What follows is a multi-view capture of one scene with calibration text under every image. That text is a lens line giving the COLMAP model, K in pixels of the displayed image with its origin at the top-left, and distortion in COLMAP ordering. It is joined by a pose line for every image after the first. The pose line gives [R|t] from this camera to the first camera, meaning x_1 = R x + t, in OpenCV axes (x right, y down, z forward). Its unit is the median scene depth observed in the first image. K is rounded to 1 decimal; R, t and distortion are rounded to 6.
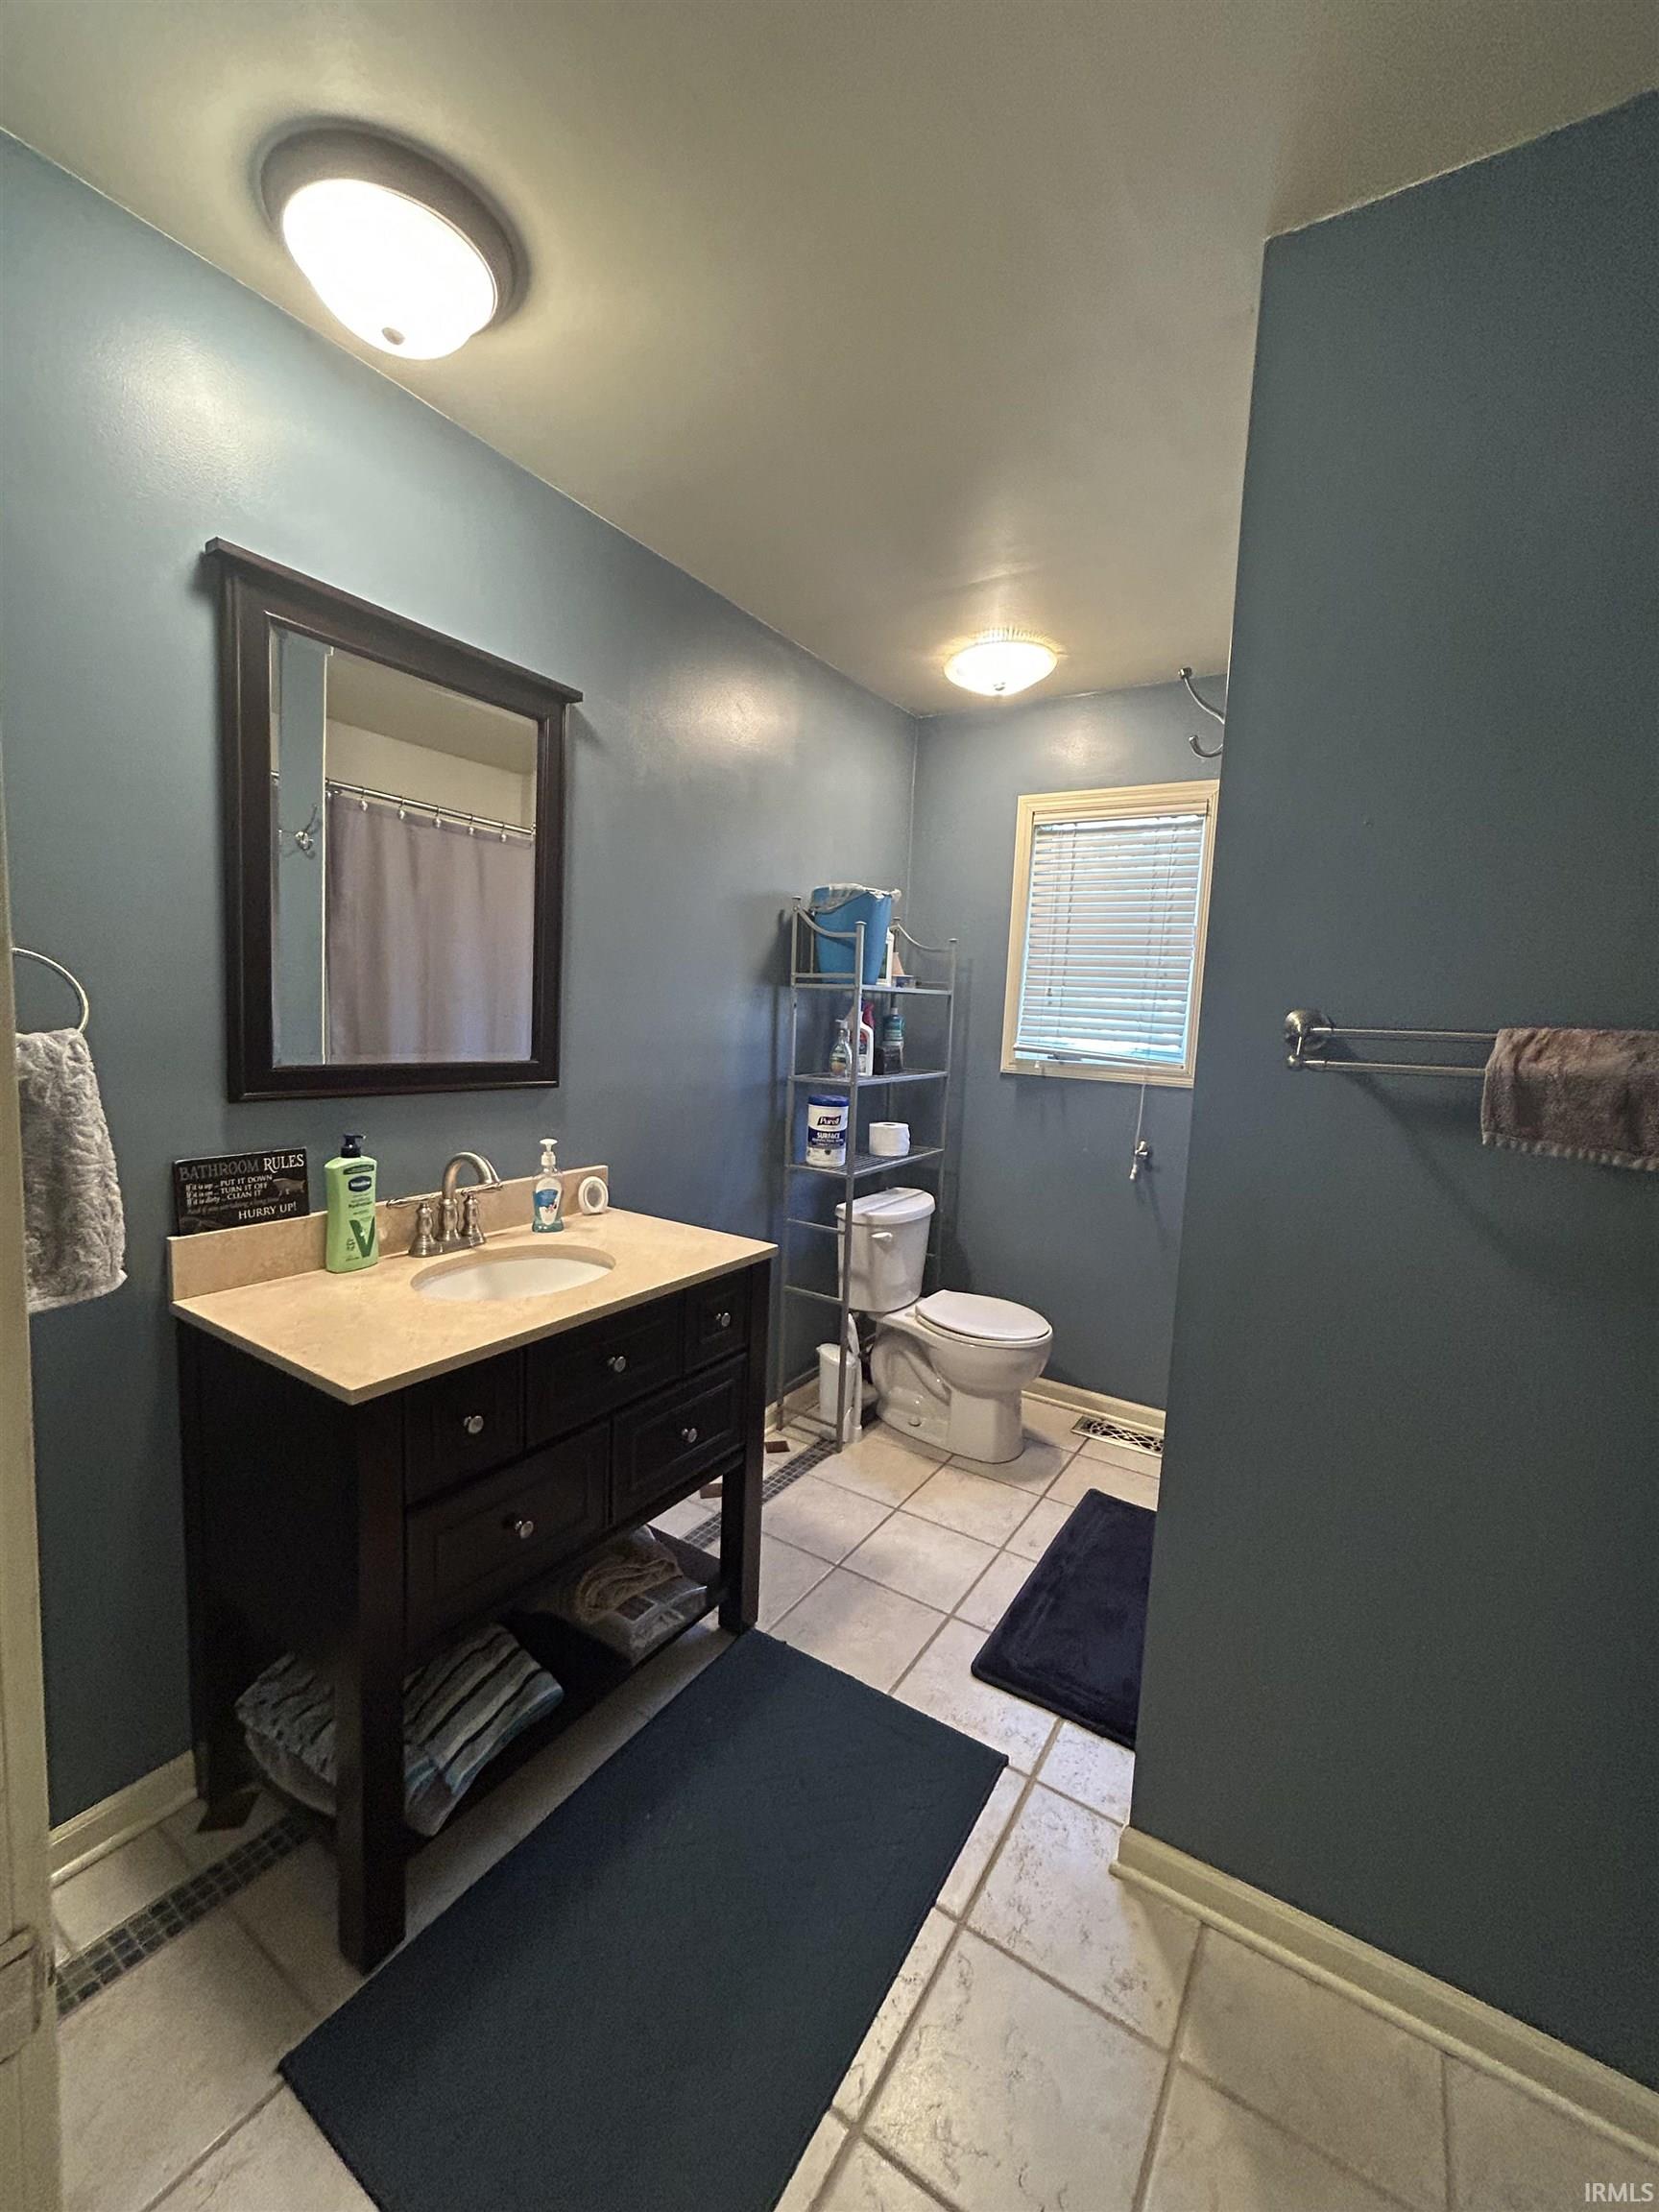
lens RADIAL K [[891.3, 0, 822.6], [0, 891.3, 1103.3], [0, 0, 1]] dist [-0.003262, 0.001440]
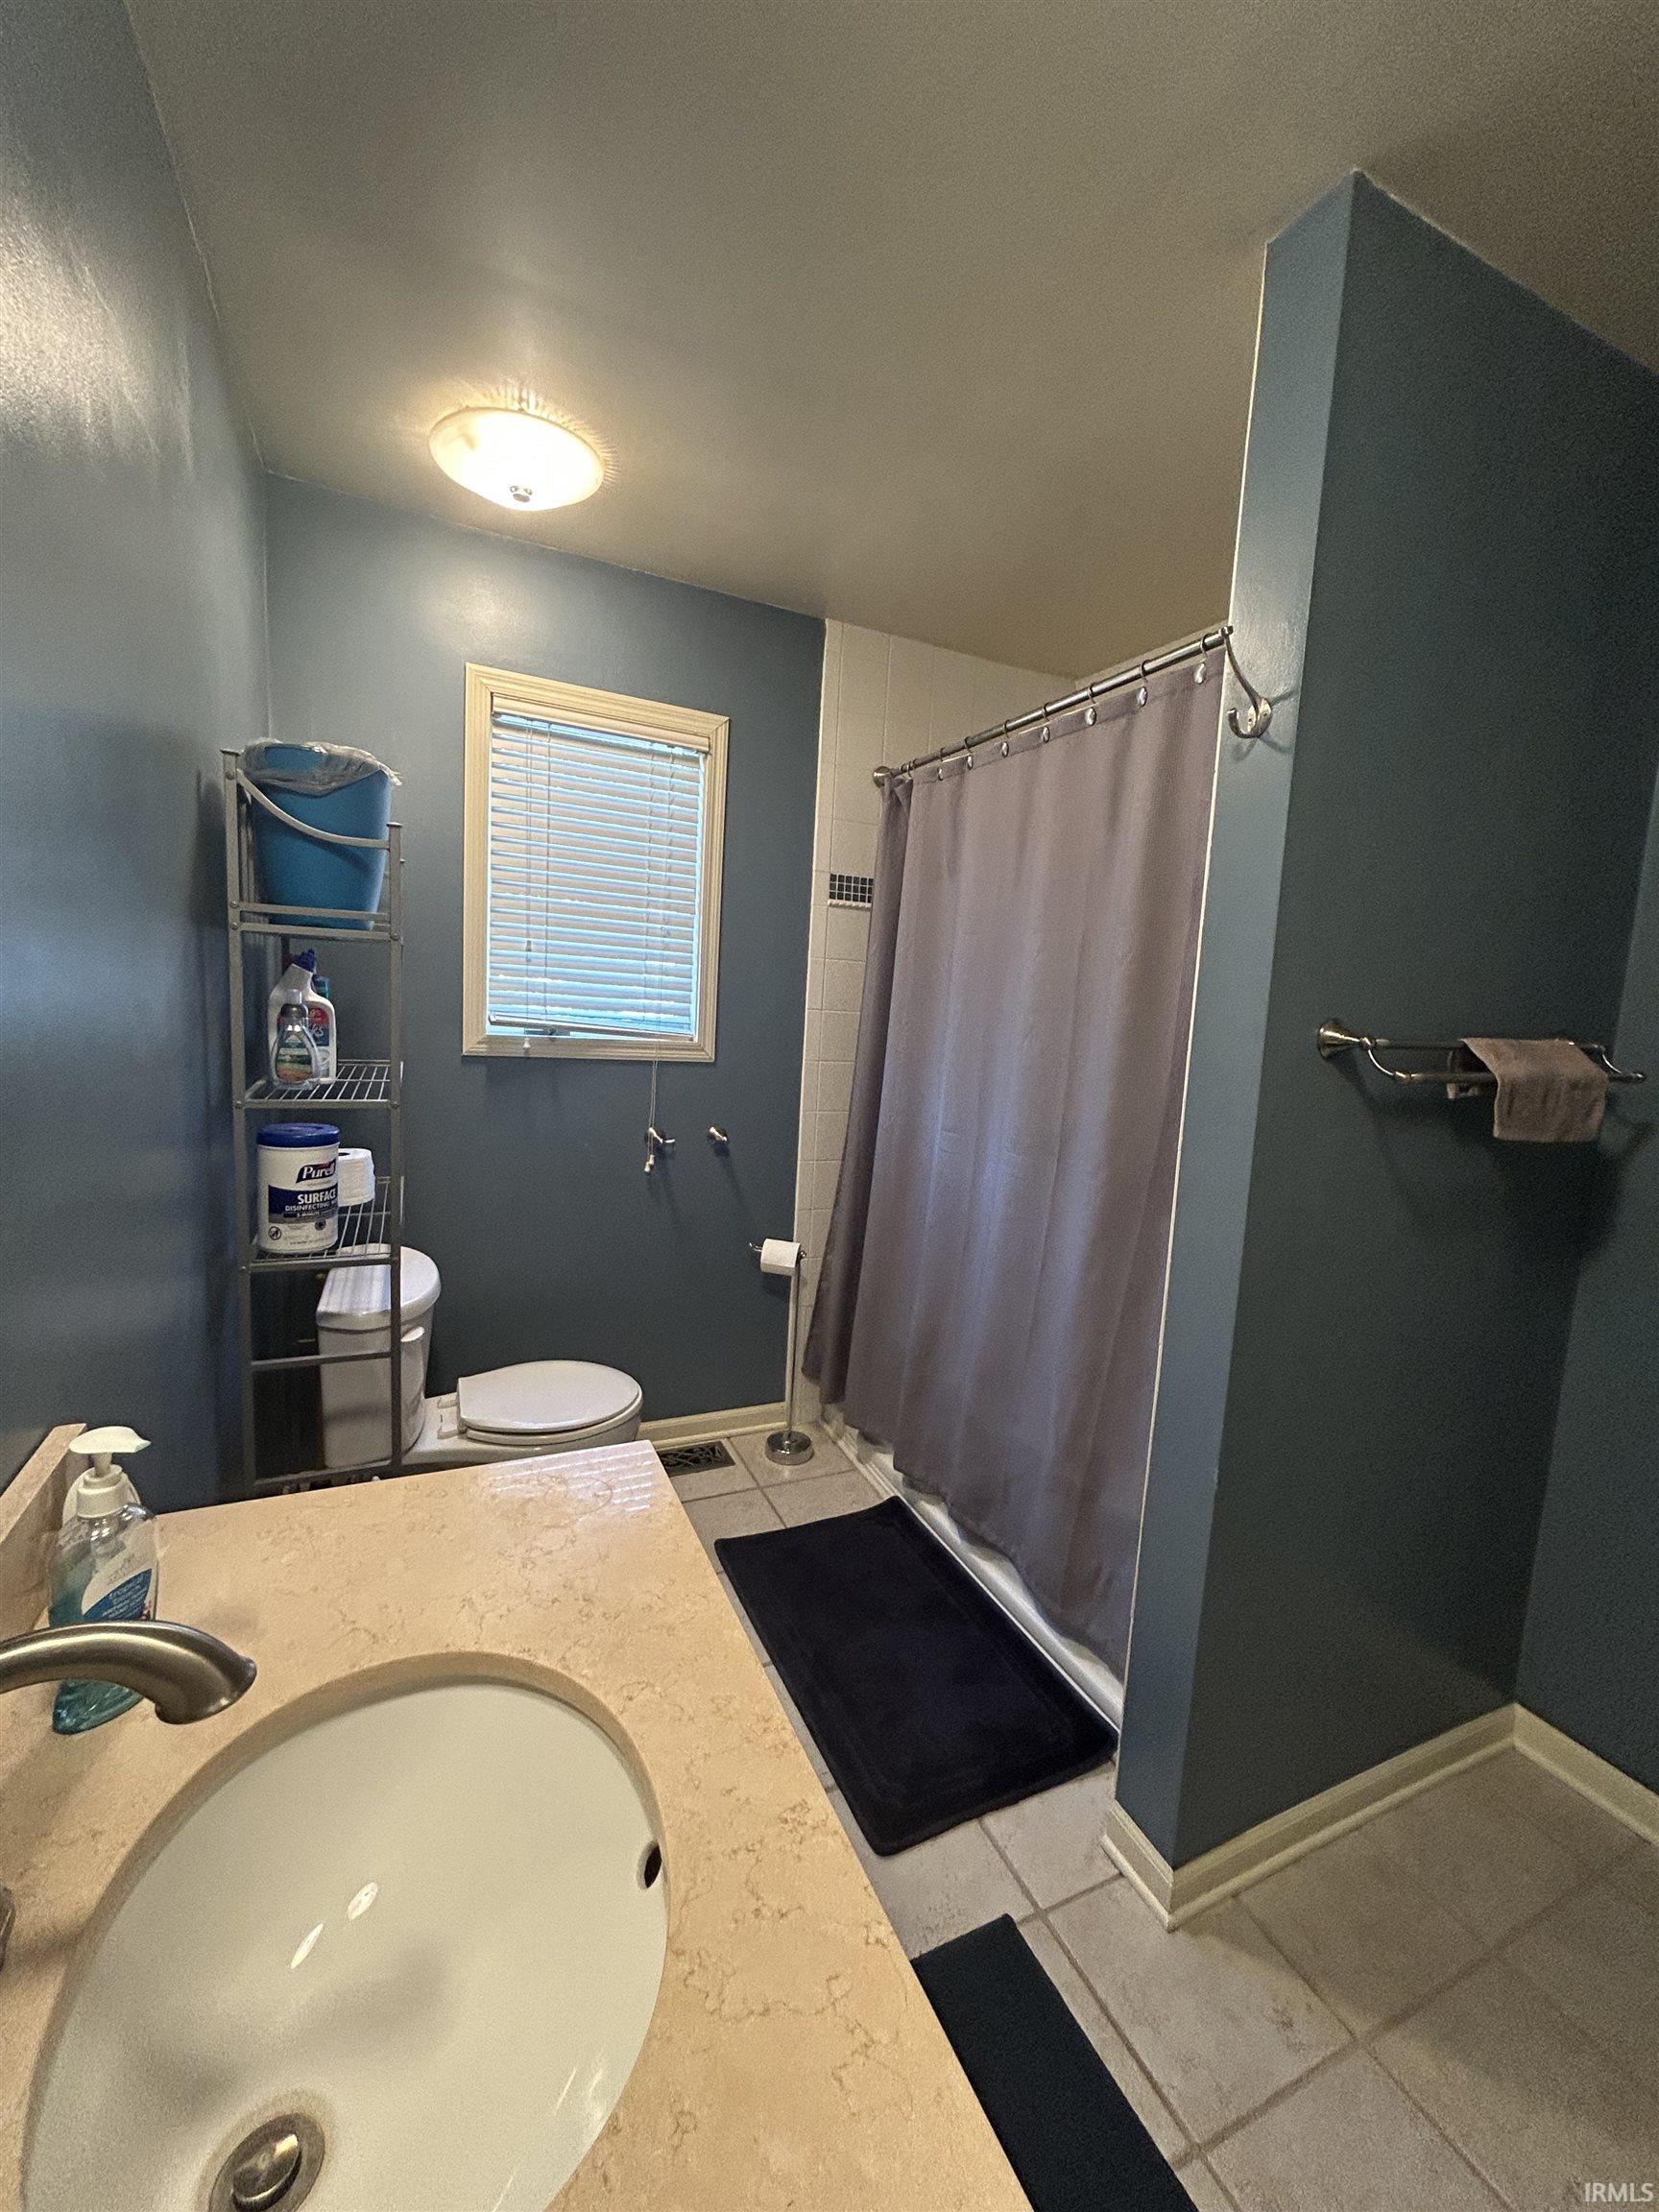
lens RADIAL K [[891.3, 0, 834.4], [0, 891.3, 1102.5], [0, 0, 1]] dist [-0.003262, 0.001440]
pose [[0.526506, -0.115012, 0.842356, -0.276473], [0.048605, 0.993259, 0.105235, -0.063456], [-0.848781, -0.014464, 0.528547, 0.402273]]
